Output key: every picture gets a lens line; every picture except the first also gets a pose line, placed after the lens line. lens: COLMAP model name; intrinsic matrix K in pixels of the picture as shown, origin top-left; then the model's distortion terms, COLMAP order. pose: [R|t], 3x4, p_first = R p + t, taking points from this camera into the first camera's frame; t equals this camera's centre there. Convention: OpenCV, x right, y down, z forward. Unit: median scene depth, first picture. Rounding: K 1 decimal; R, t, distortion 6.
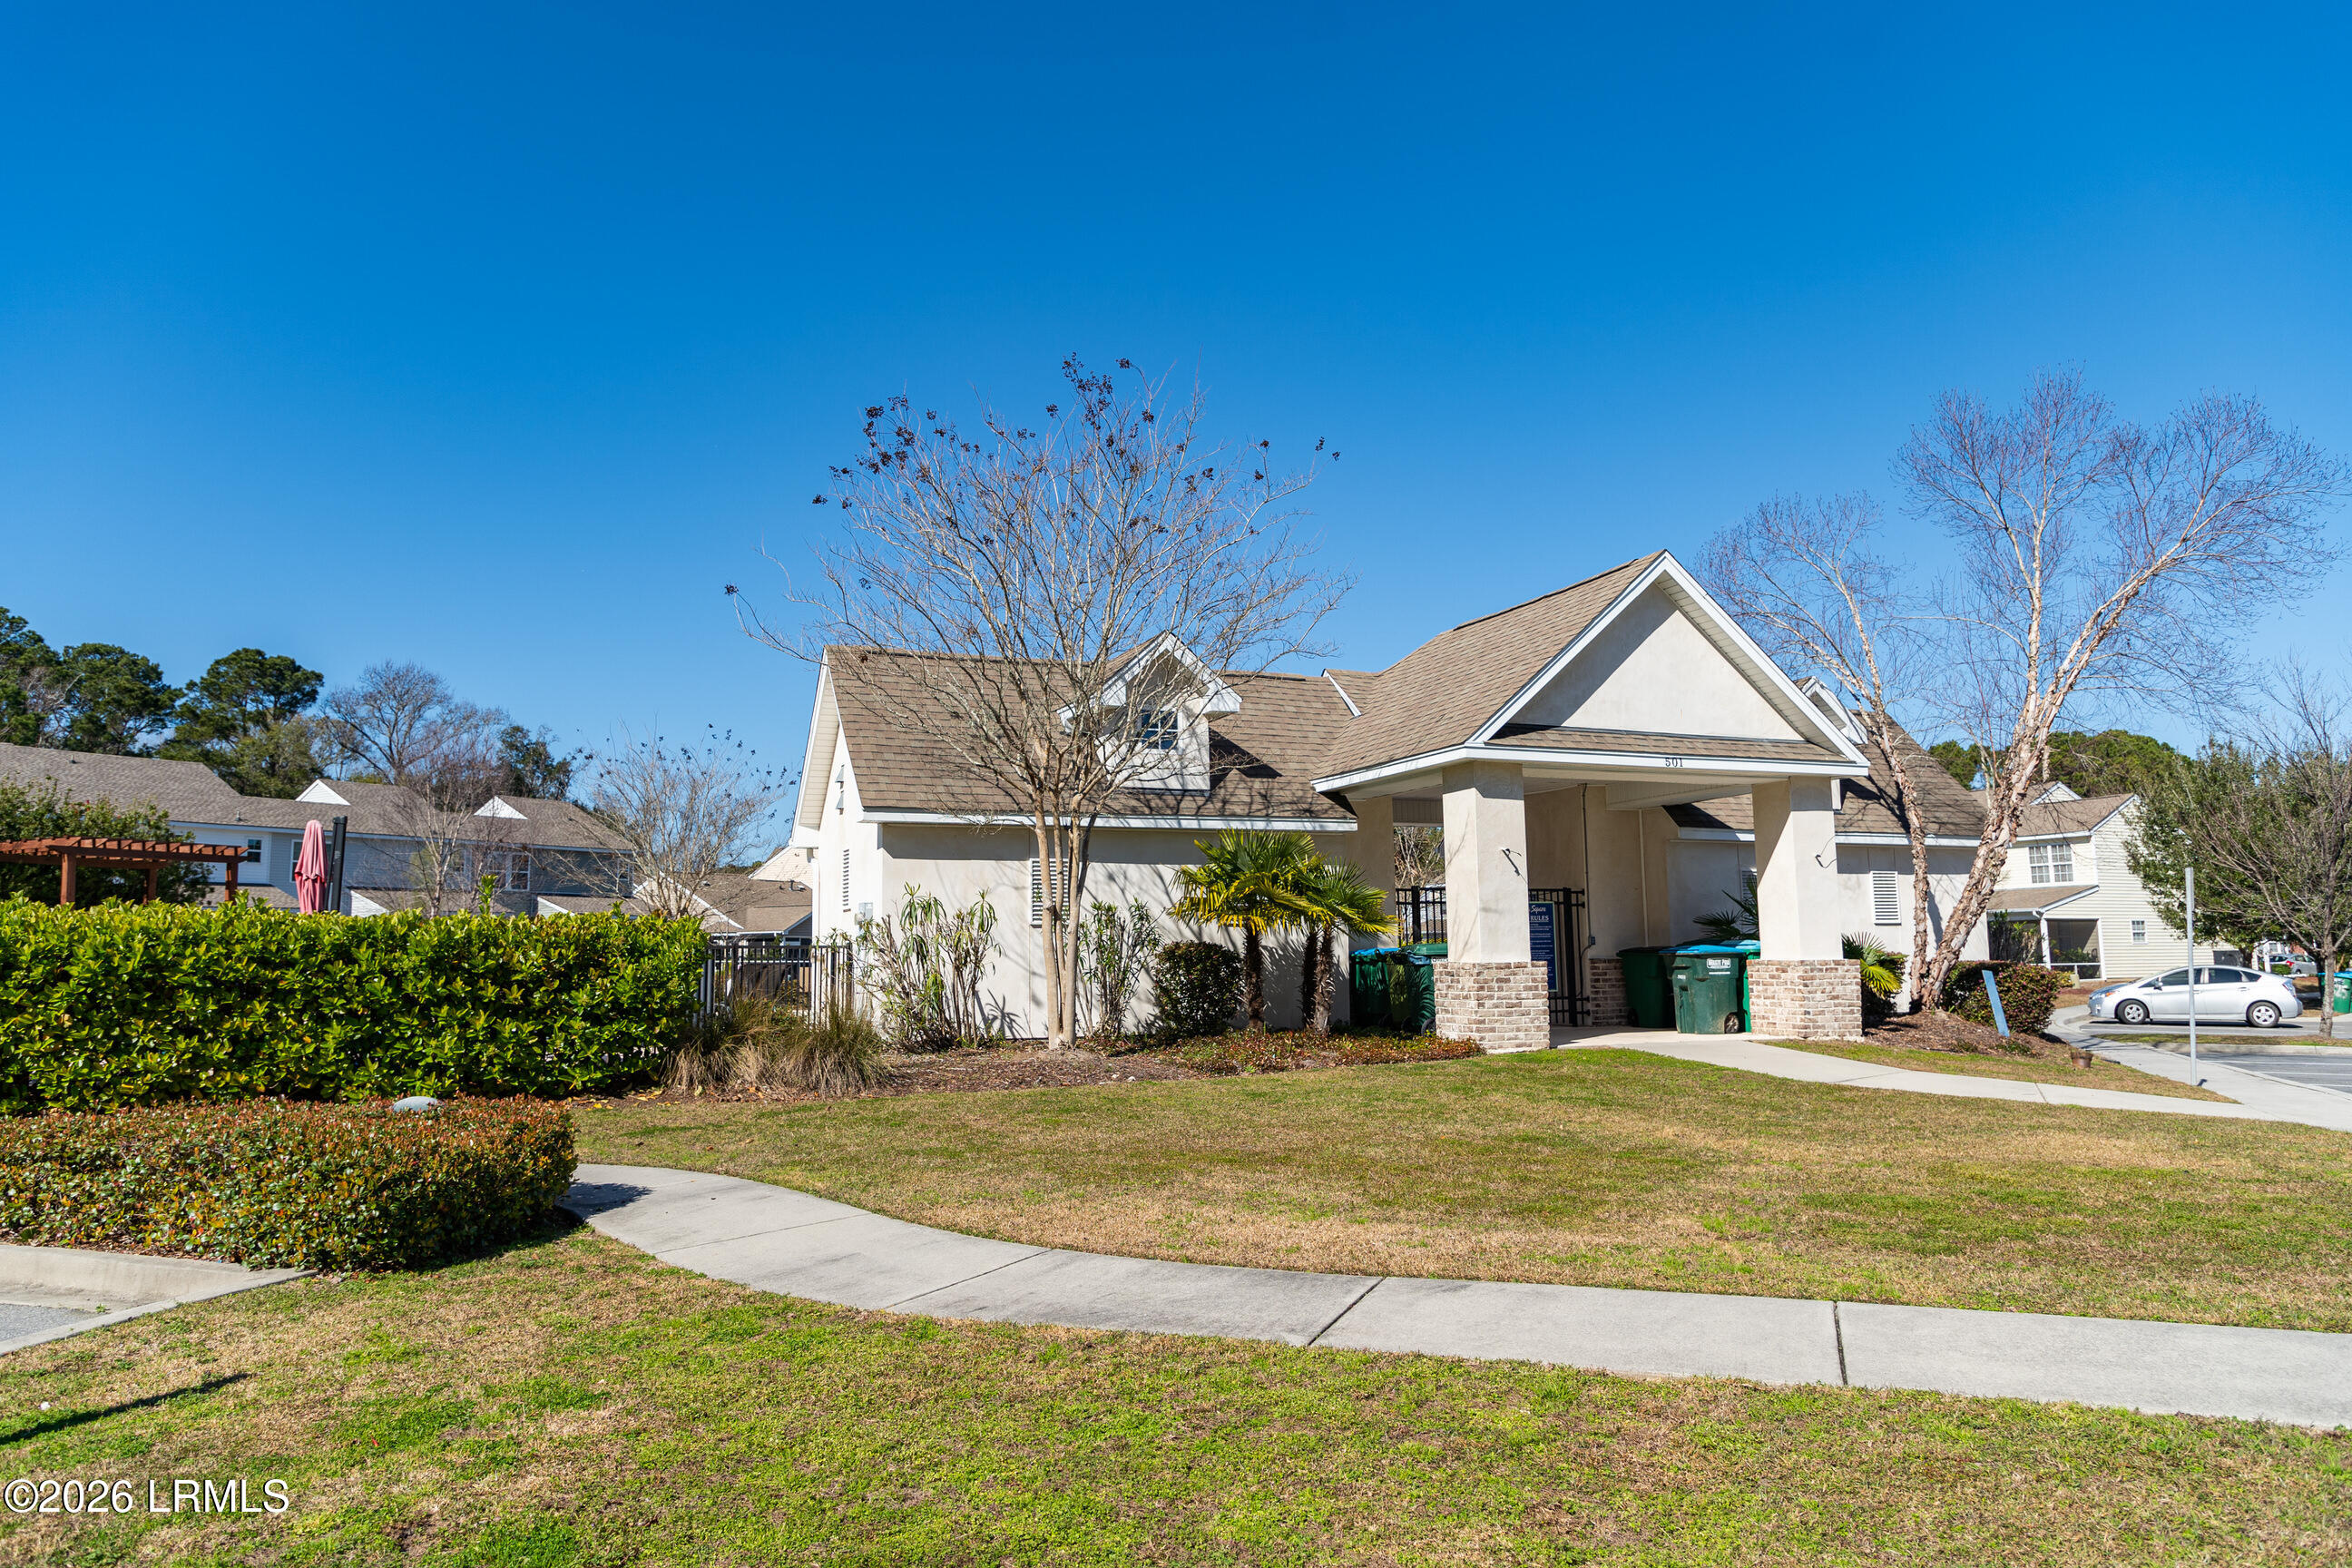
lens RADIAL K [[1626.6, 0, 1176.5], [0, 1626.6, 740.2], [0, 0, 1]] dist [0.006951, -0.000228]
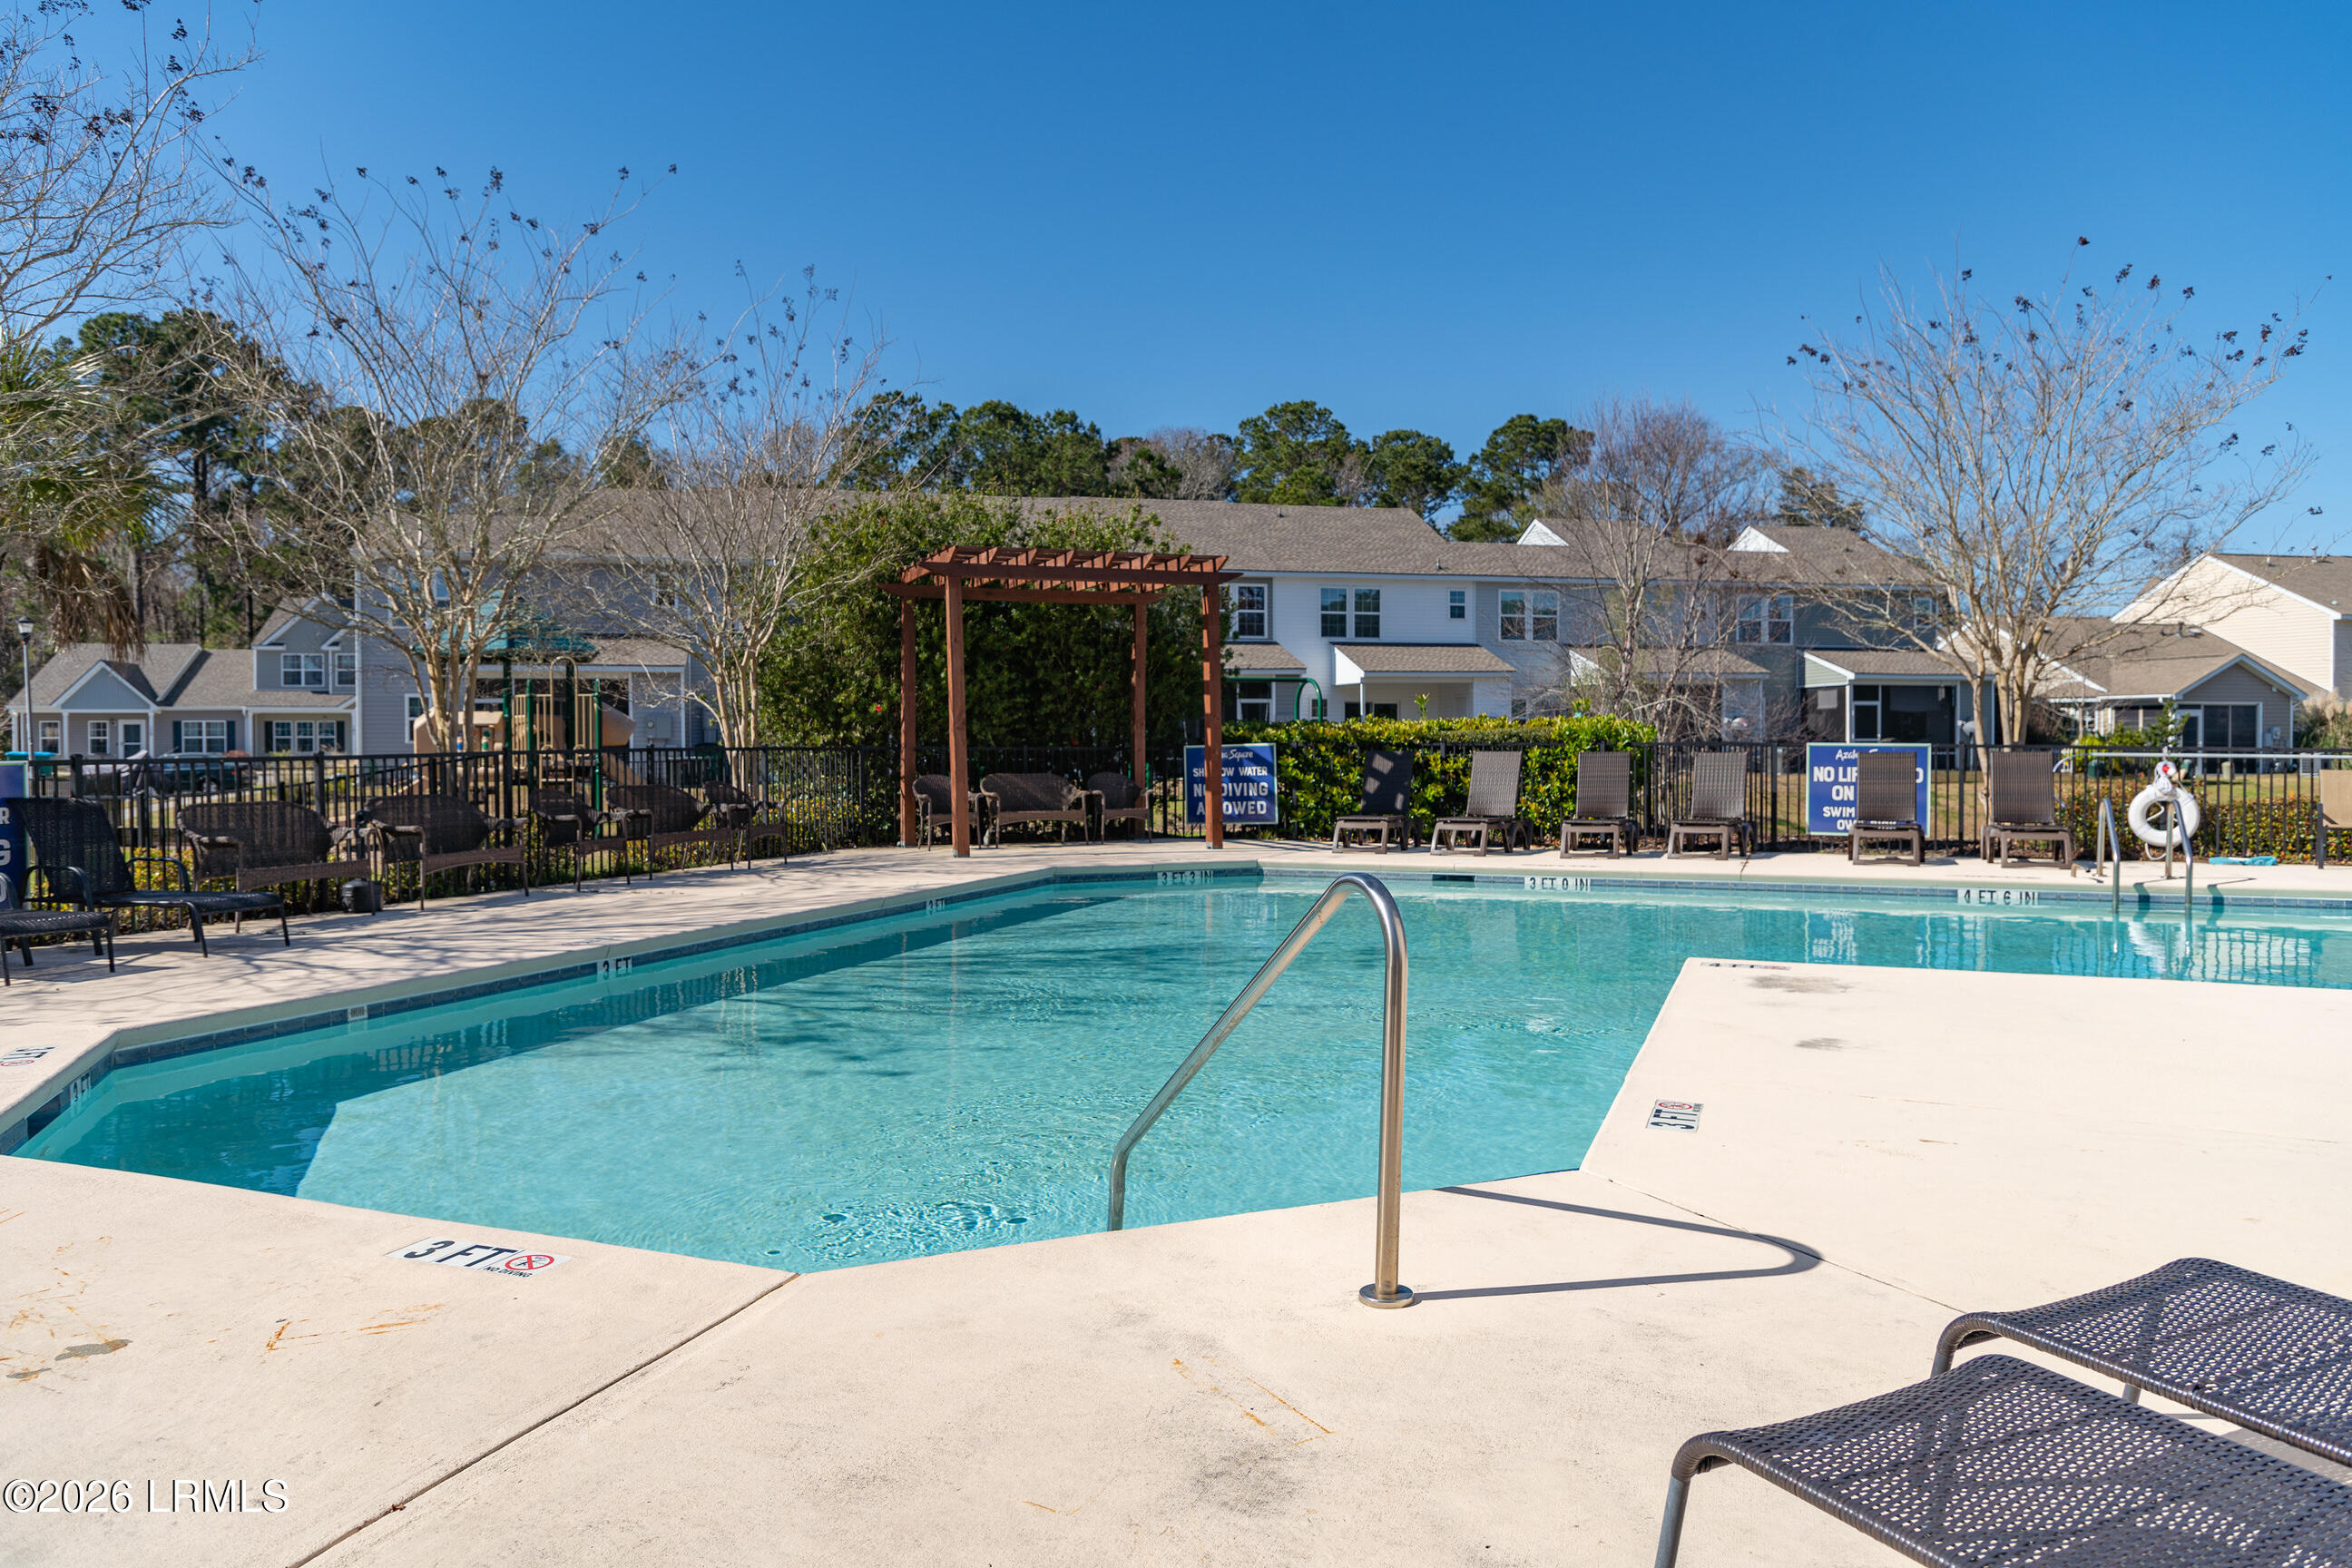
lens RADIAL K [[1626.6, 0, 1176.5], [0, 1626.6, 740.2], [0, 0, 1]] dist [0.006951, -0.000228]
pose [[0.722027, 0.007422, -0.691825, -0.043241], [0.089710, 0.990497, 0.104252, 0.016783], [0.686024, -0.137337, 0.714500, 0.135898]]
